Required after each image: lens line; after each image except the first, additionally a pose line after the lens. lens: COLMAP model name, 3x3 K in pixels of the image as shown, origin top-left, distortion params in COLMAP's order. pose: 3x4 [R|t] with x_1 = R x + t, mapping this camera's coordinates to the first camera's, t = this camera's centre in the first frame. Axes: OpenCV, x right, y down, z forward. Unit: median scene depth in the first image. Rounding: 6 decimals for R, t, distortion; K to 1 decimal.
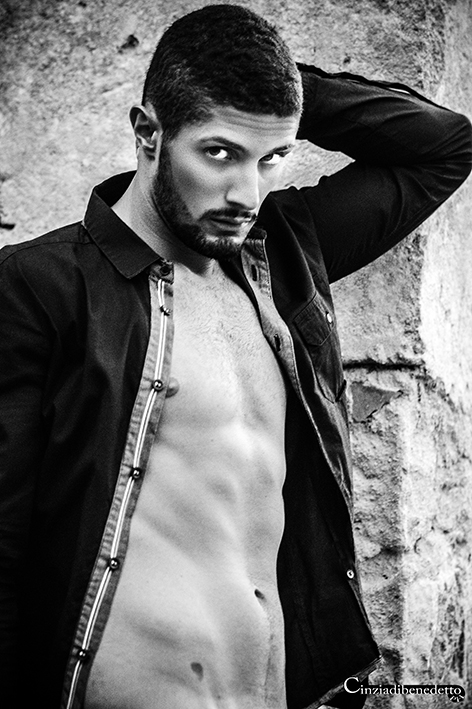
lens RADIAL K [[3615.8, 0, 234.1], [0, 3615.8, 354.9], [0, 0, 1]] dist [-3.550129, 0.000000]
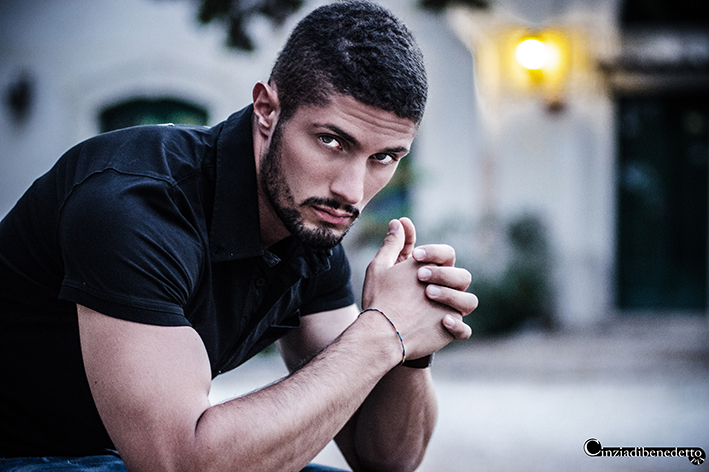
lens RADIAL K [[2459.1, 0, 354.6], [0, 2459.1, 236.0], [0, 0, 1]] dist [-0.008487, 0.000000]
pose [[0.985804, 0.167751, -0.007135, 0.011558], [-0.167896, 0.985235, -0.033515, -0.008542], [0.001407, 0.034238, 0.999413, 0.311995]]
